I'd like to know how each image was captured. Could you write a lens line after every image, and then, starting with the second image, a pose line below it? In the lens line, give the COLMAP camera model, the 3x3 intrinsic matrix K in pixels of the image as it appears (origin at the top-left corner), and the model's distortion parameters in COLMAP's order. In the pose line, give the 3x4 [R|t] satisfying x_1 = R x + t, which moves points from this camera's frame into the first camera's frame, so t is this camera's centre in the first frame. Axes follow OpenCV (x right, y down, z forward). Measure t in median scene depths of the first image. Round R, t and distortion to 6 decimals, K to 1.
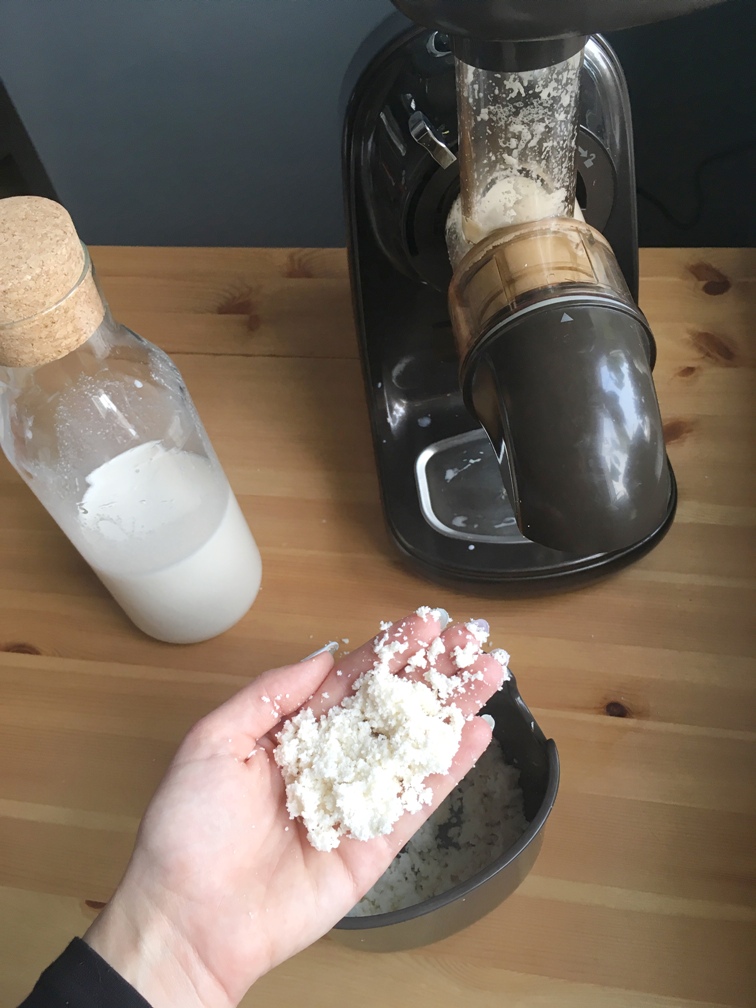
lens RADIAL K [[845.0, 0, 361.2], [0, 845.0, 503.7], [0, 0, 1]] dist [-0.000814, -0.009482]
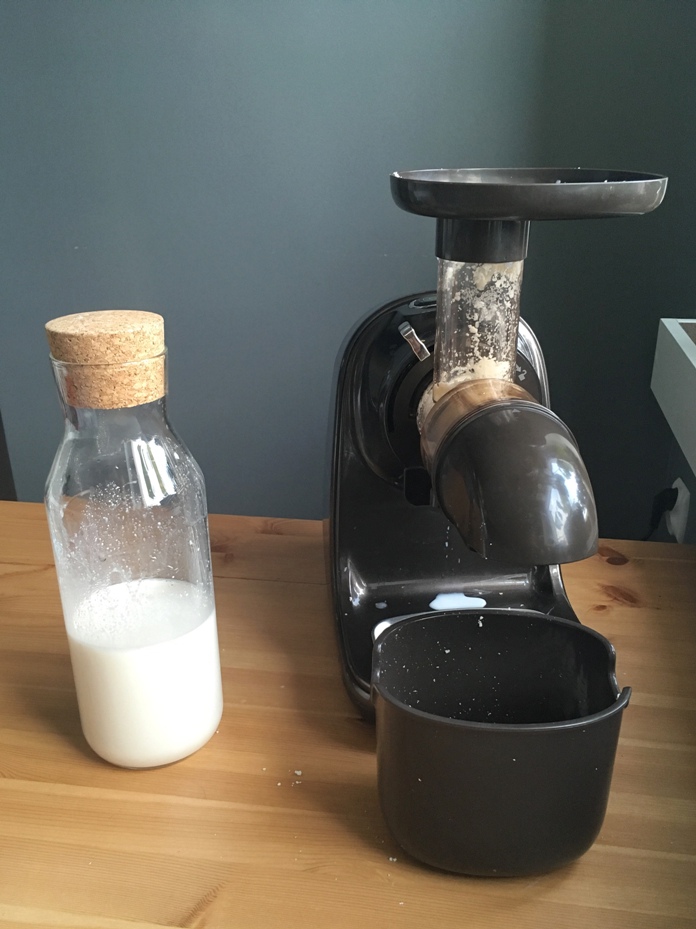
lens RADIAL K [[797.3, 0, 348.0], [0, 797.3, 464.5], [0, 0, 1]] dist [-0.007097, -0.001554]
pose [[0.991733, 0.118756, 0.048609, -0.075825], [-0.076374, 0.850684, -0.520100, 0.517242], [-0.103116, 0.512088, 0.852721, -0.026185]]
